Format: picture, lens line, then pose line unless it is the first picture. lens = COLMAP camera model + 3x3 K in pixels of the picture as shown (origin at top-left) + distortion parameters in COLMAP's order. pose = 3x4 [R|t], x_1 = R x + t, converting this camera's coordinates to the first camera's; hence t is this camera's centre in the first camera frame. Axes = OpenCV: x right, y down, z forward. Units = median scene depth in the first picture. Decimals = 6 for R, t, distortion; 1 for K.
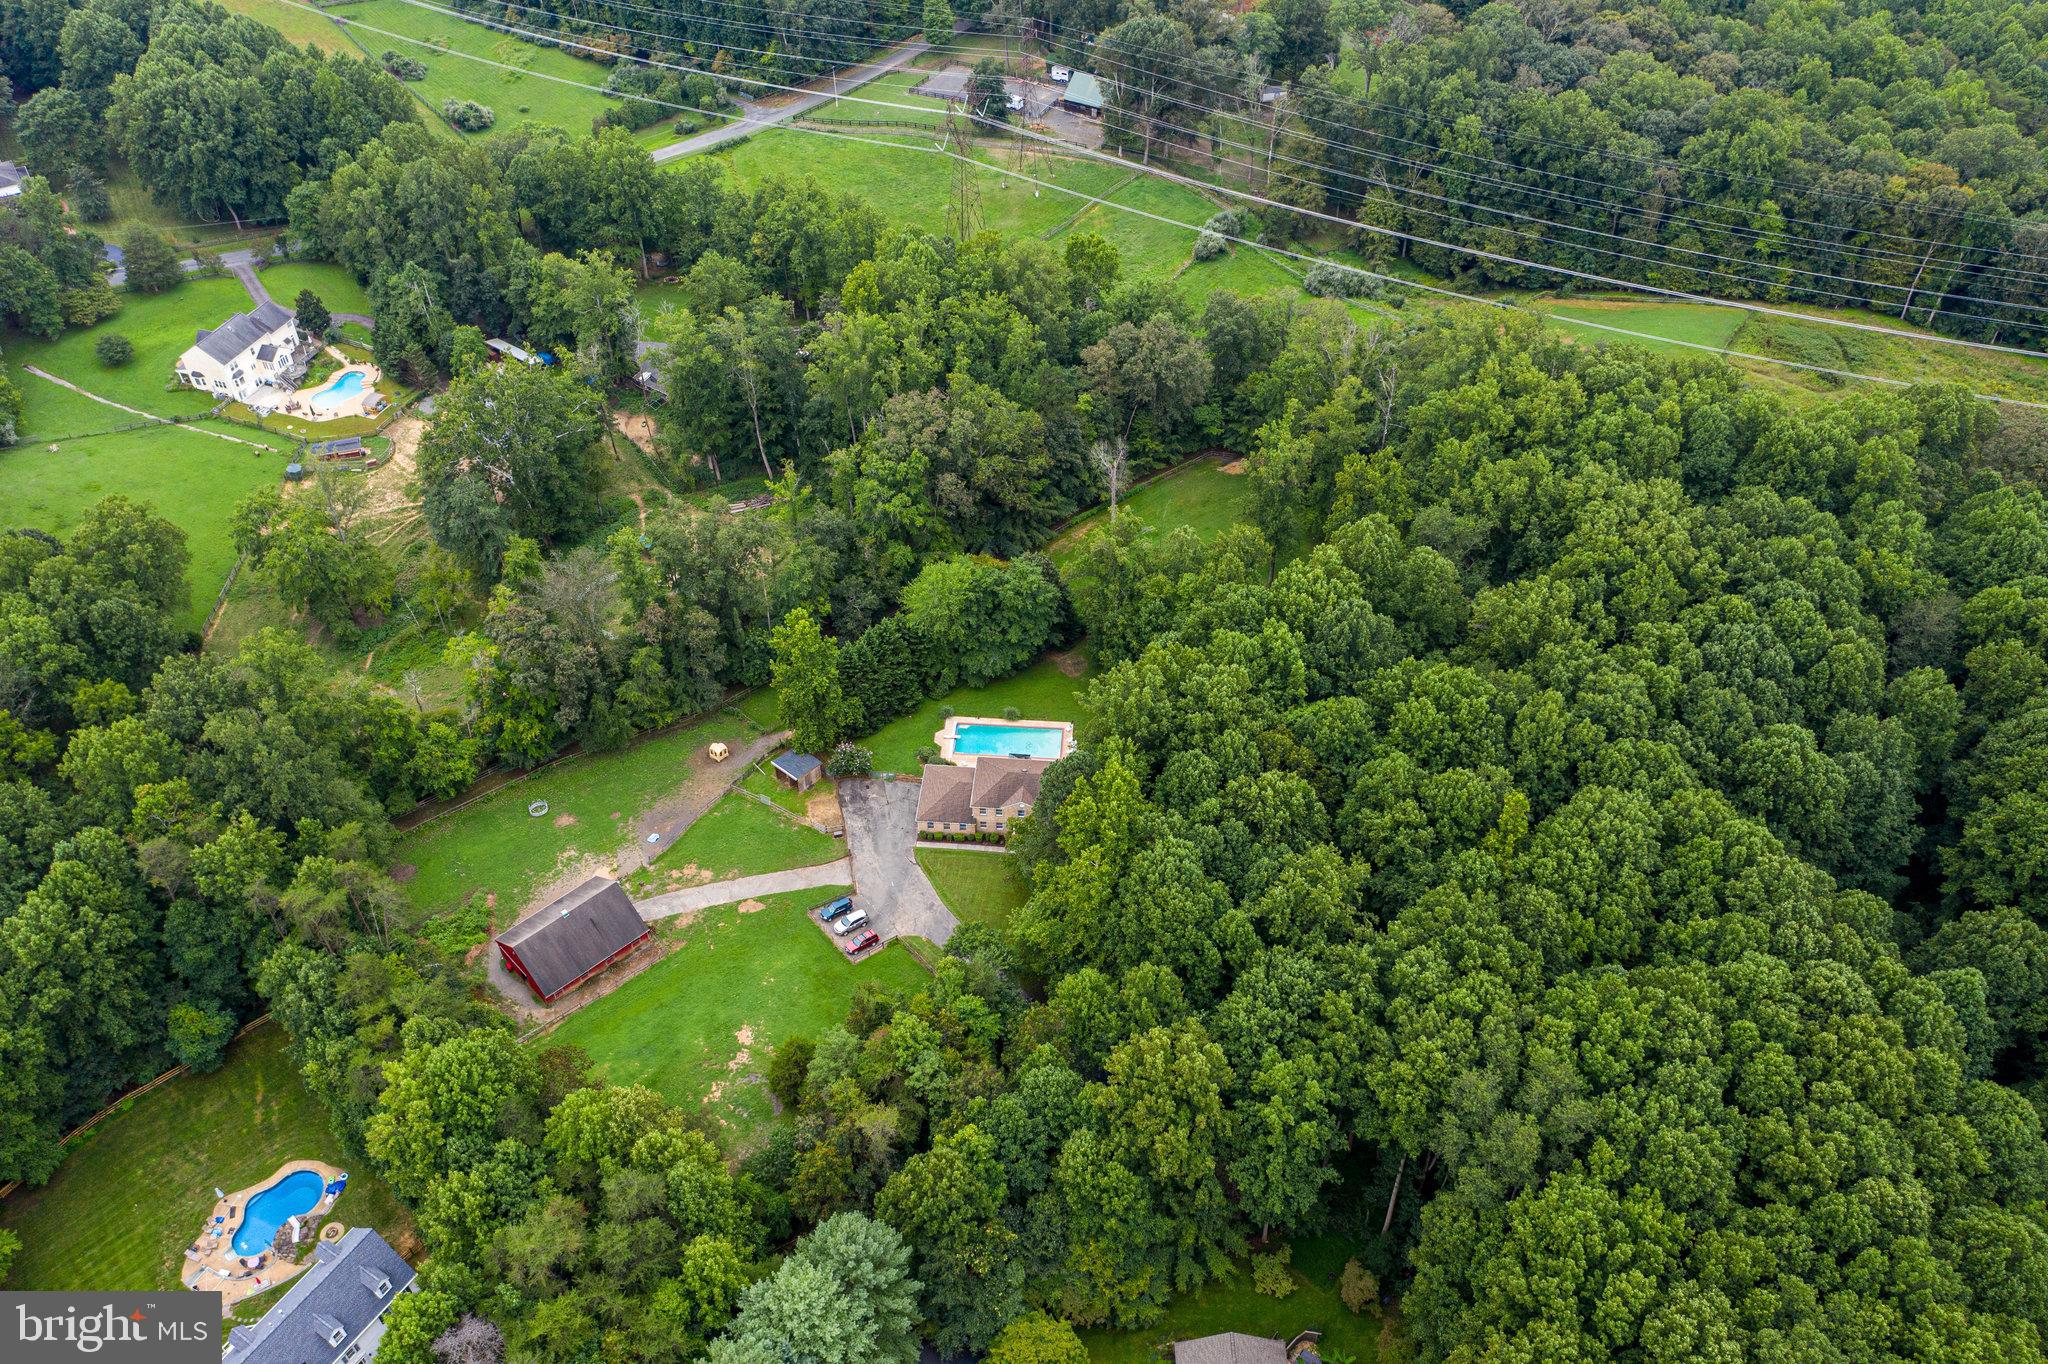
lens RADIAL K [[1617.1, 0, 1022.0], [0, 1617.1, 666.1], [0, 0, 1]] dist [-0.021686, 0.008740]
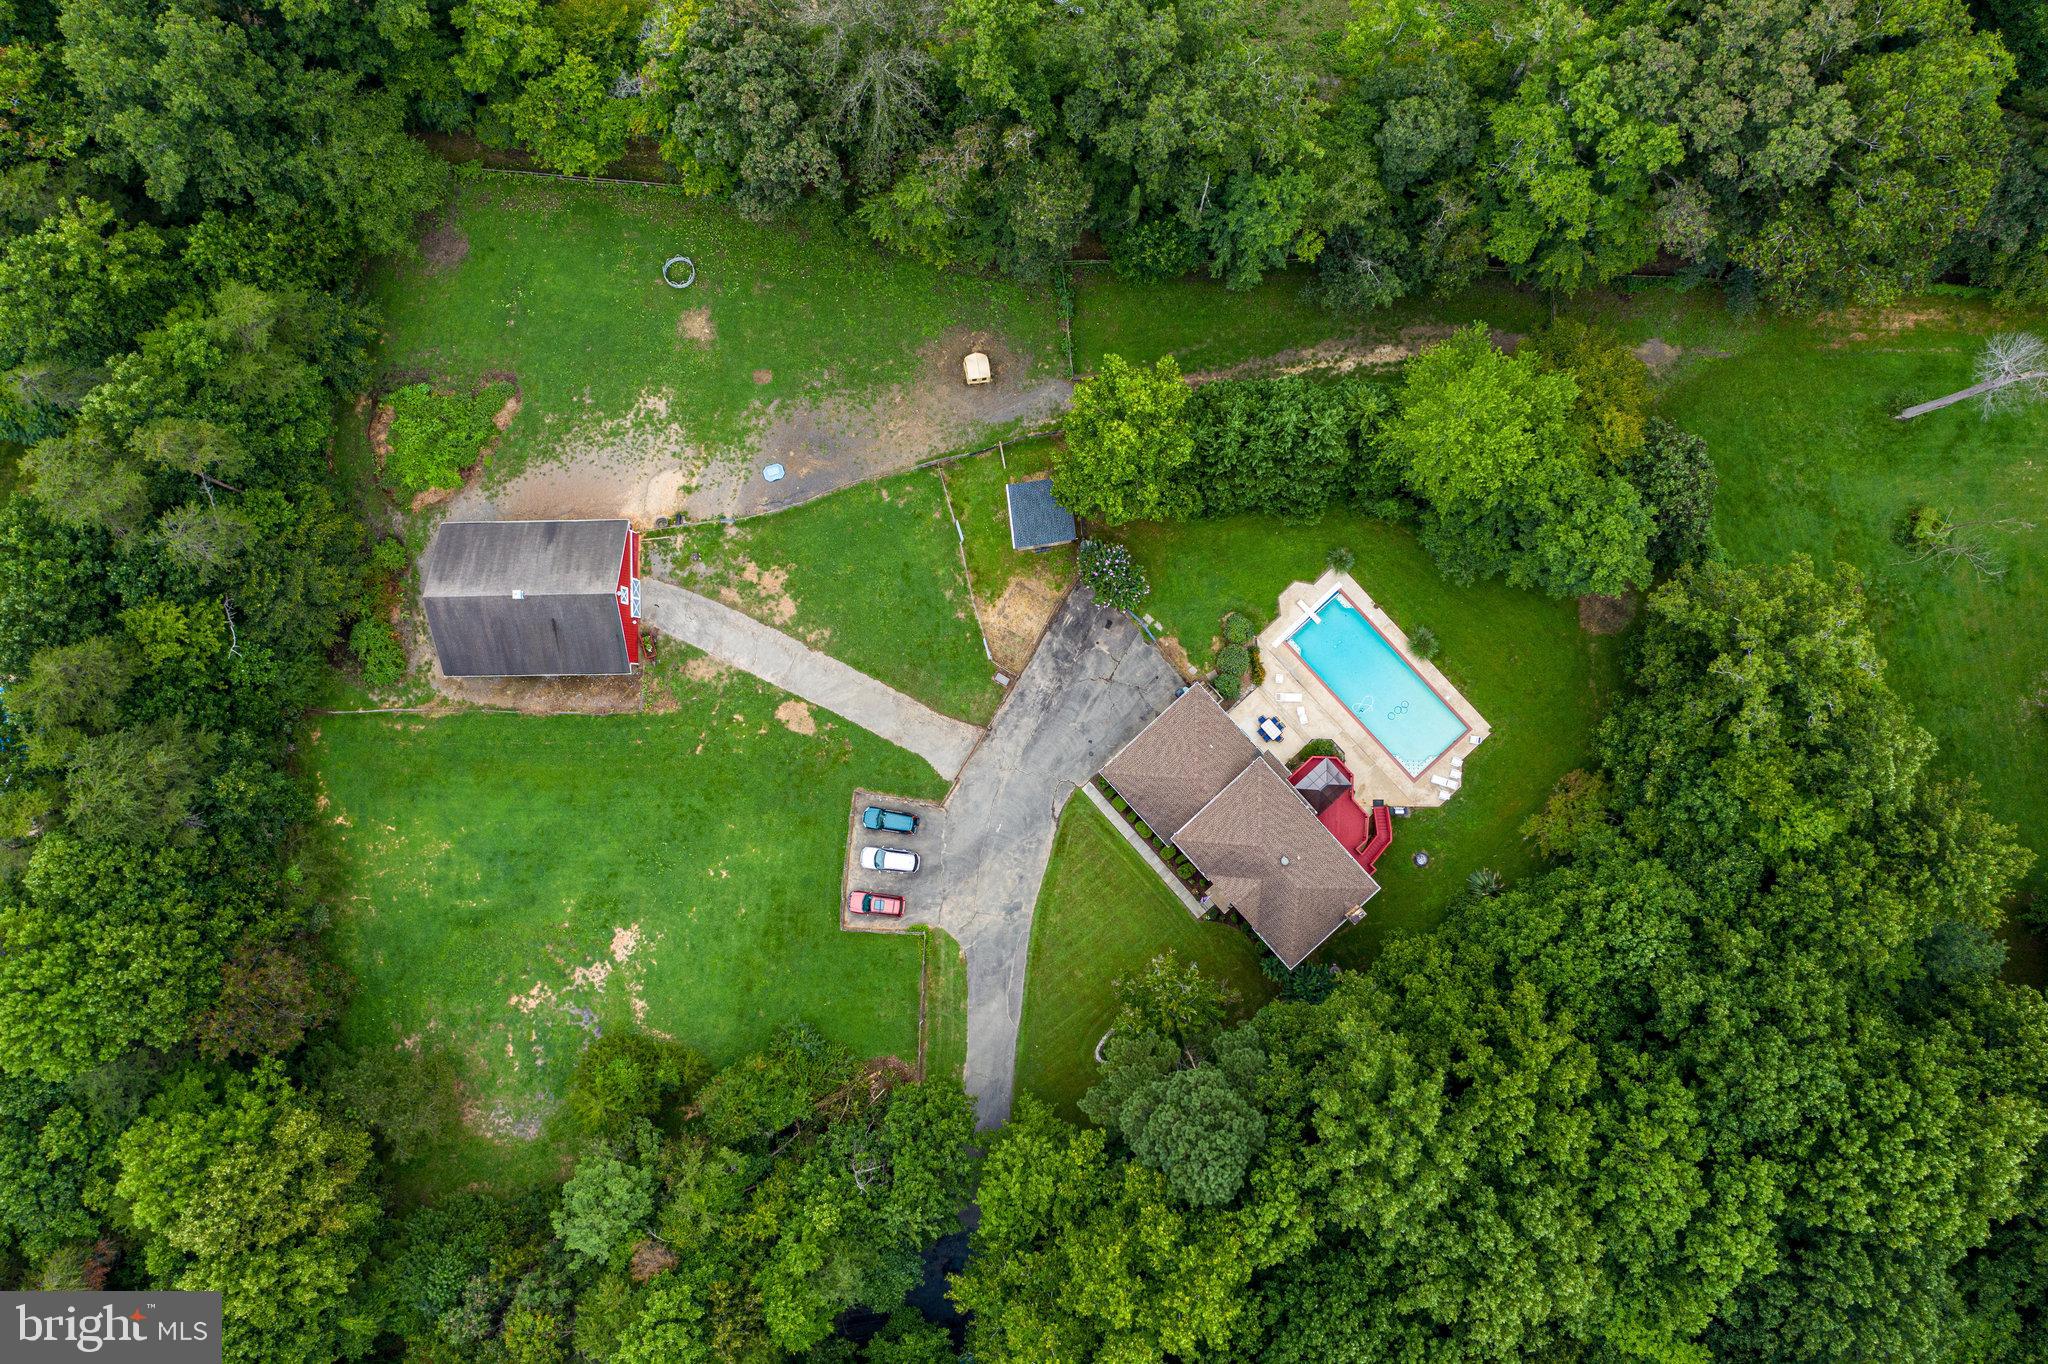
lens RADIAL K [[1622.9, 0, 1031.5], [0, 1622.9, 672.1], [0, 0, 1]] dist [-0.007612, 0.003849]
pose [[0.736057, 0.676616, -0.020290, -0.095996], [-0.445089, 0.506339, 0.738590, -0.347171], [0.510016, -0.534613, 0.673849, 0.606844]]
